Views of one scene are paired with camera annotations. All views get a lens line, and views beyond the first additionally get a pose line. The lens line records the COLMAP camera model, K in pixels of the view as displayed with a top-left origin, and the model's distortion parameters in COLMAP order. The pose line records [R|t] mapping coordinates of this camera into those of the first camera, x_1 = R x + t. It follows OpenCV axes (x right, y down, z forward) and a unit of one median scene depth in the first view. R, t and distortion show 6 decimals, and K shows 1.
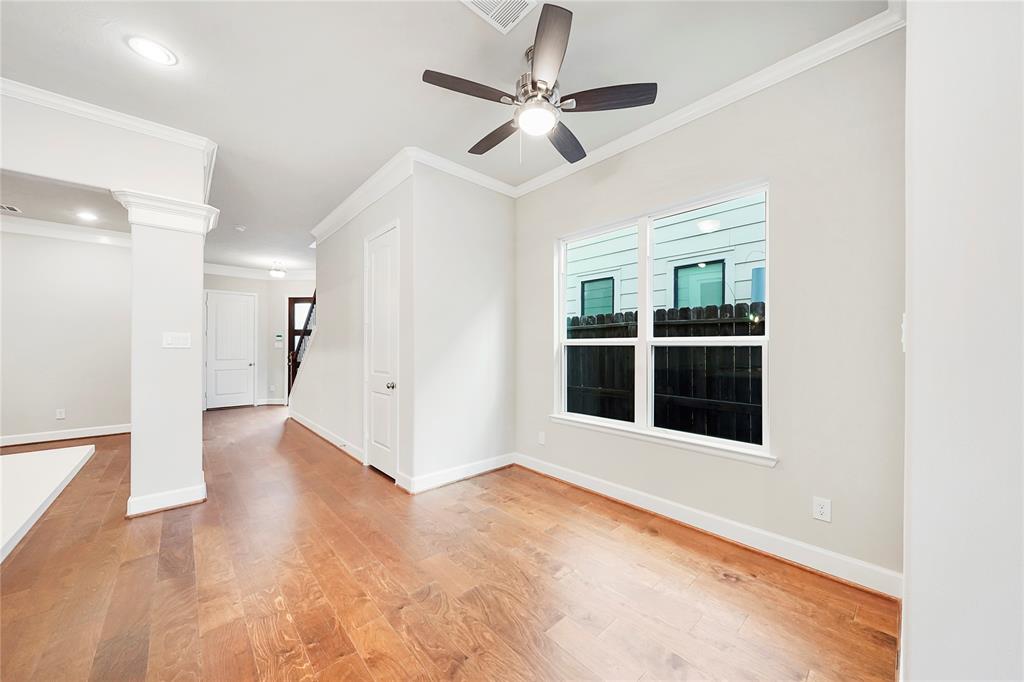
lens RADIAL K [[363.7, 0, 511.1], [0, 363.7, 344.9], [0, 0, 1]] dist [0.000972, 0.000080]
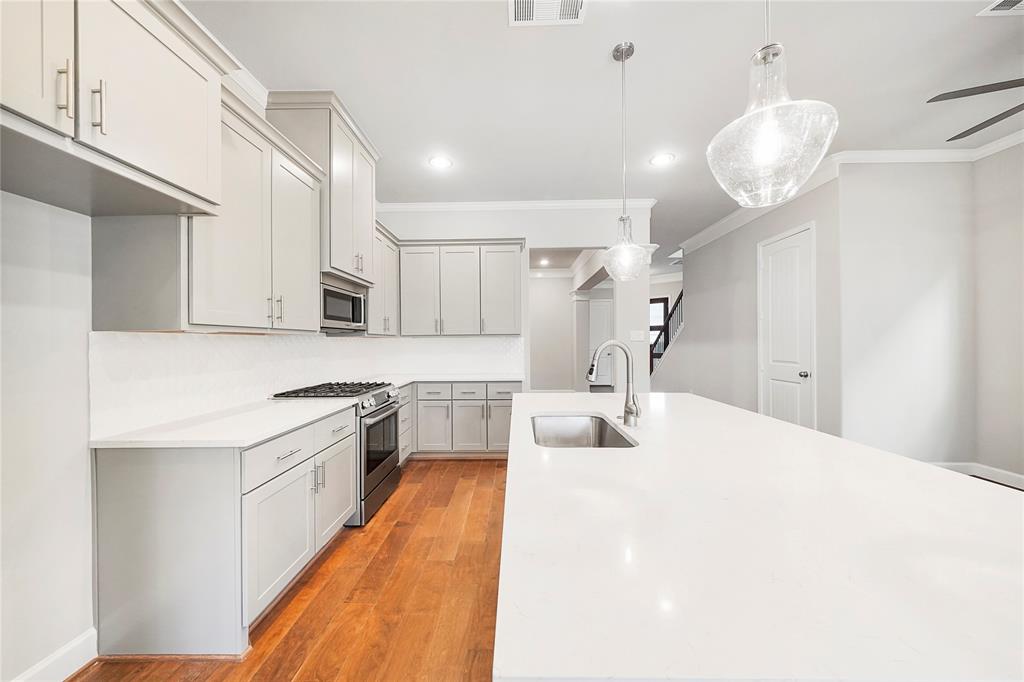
lens RADIAL K [[352.8, 0, 509.1], [0, 352.8, 339.9], [0, 0, 1]] dist [-0.000124, -0.000015]
pose [[0.726468, -0.008273, -0.687151, -0.218611], [0.010388, 0.999945, -0.001057, 0.000394], [0.687122, -0.006370, 0.726514, -0.343693]]
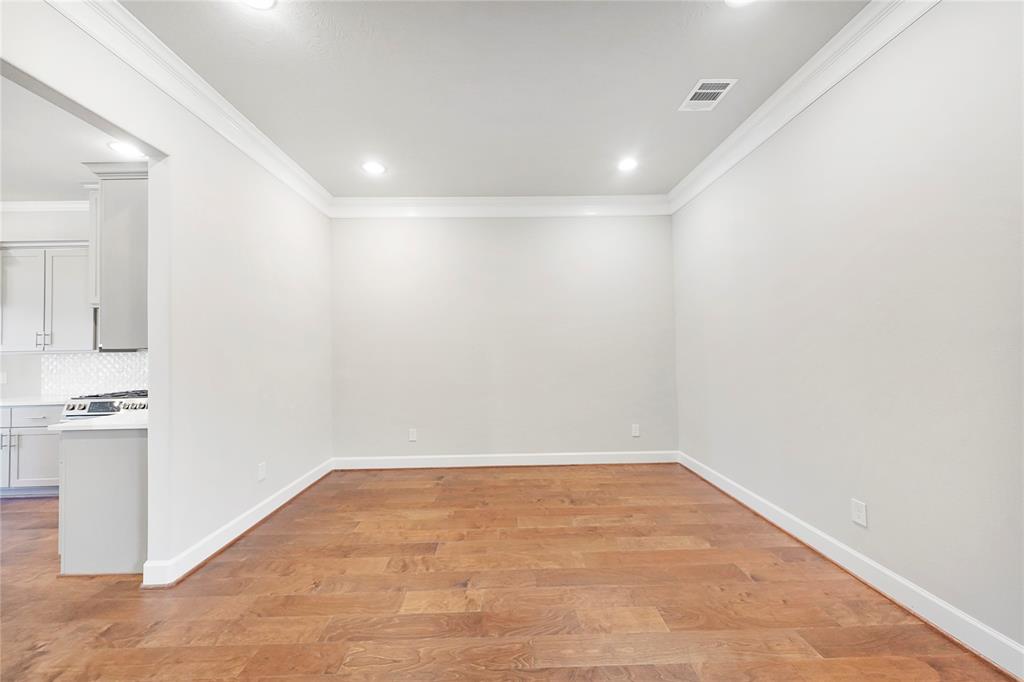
lens RADIAL K [[357.2, 0, 512.0], [0, 357.2, 341.0], [0, 0, 1]] dist [0.001999, 0.000152]
pose [[-0.665735, -0.004009, -0.746177, -0.914821], [0.022274, 0.999433, -0.025243, 0.004617], [0.745856, -0.033426, -0.665269, 1.281404]]
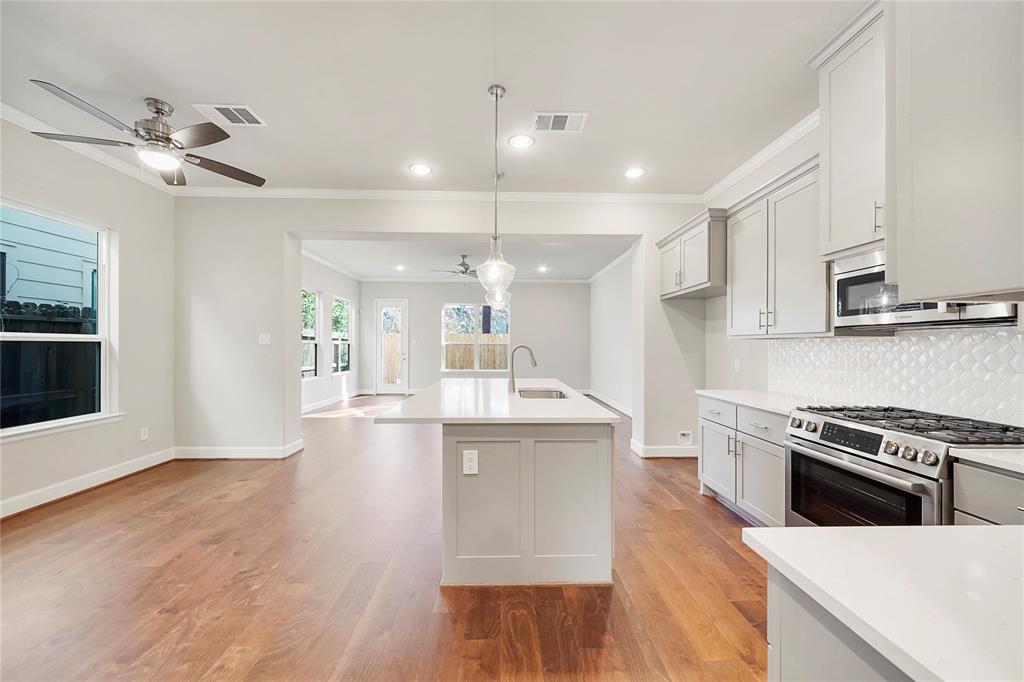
lens RADIAL K [[360.2, 0, 508.2], [0, 360.2, 344.6], [0, 0, 1]] dist [-0.000029, -0.000036]
pose [[-0.752744, -0.002516, 0.658309, -0.882868], [-0.006354, 0.999974, -0.003443, 0.004968], [-0.658283, -0.006775, -0.752740, 0.622790]]
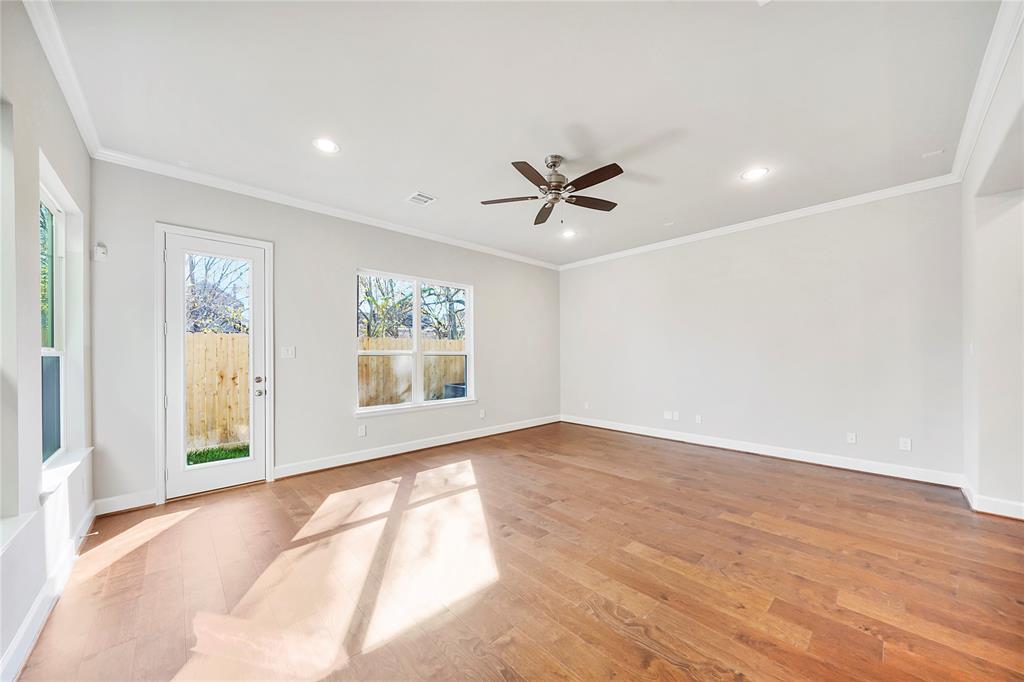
lens RADIAL K [[361.7, 0, 510.1], [0, 361.7, 352.3], [0, 0, 1]] dist [0.002182, 0.000072]
pose [[-0.999909, 0.002499, -0.013254, 0.567988], [0.002593, 0.999972, -0.007063, -0.001308], [0.013236, -0.007096, -0.999887, 0.246703]]
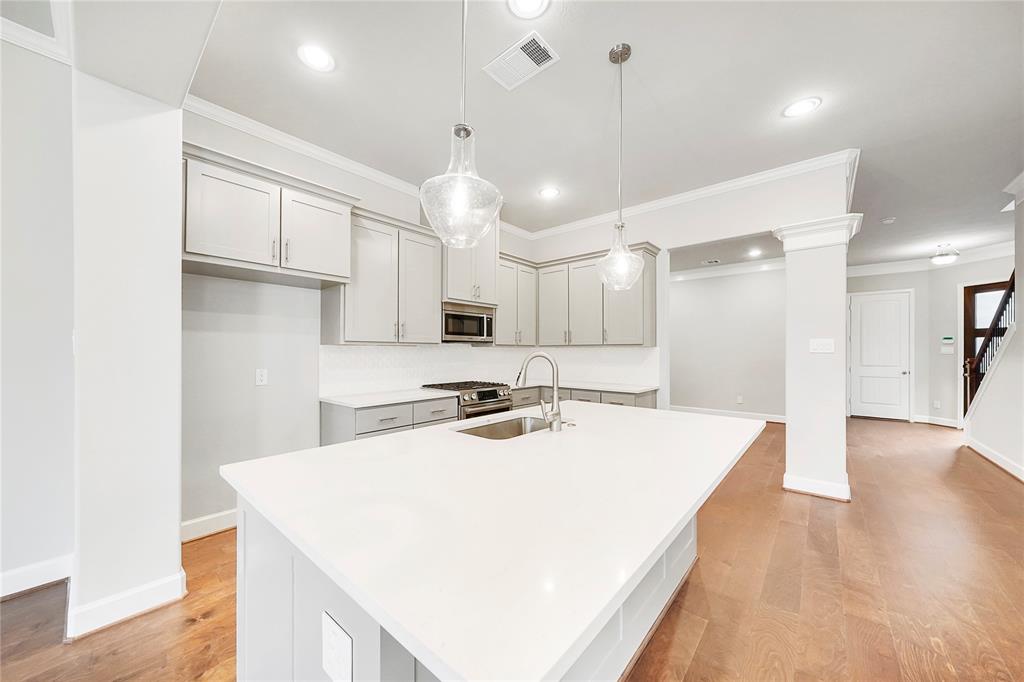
lens RADIAL K [[363.9, 0, 507.3], [0, 363.9, 349.9], [0, 0, 1]] dist [-0.000494, -0.000257]
pose [[0.117085, -0.002583, -0.993119, 0.052863], [0.002194, 0.999995, -0.002342, -0.000079], [0.993119, -0.001905, 0.117090, -0.060641]]
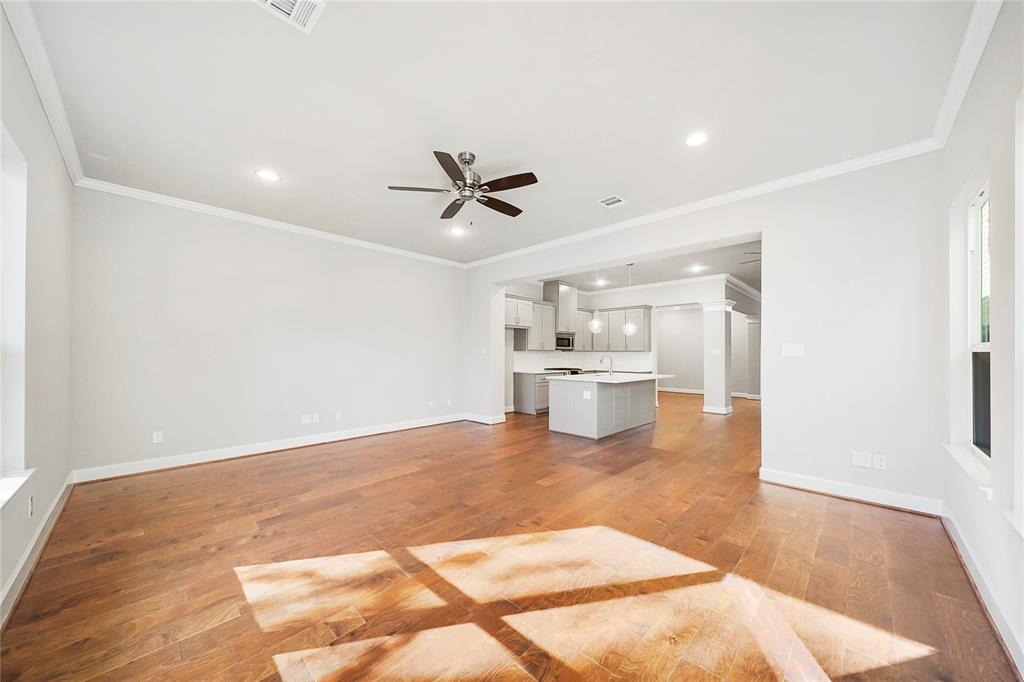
lens RADIAL K [[361.7, 0, 510.1], [0, 361.7, 352.3], [0, 0, 1]] dist [0.002182, 0.000072]
pose [[0.058251, -0.003569, -0.998296, 1.270862], [-0.000211, 0.999994, -0.003587, 0.000673], [0.998302, 0.000419, 0.058250, -0.519312]]
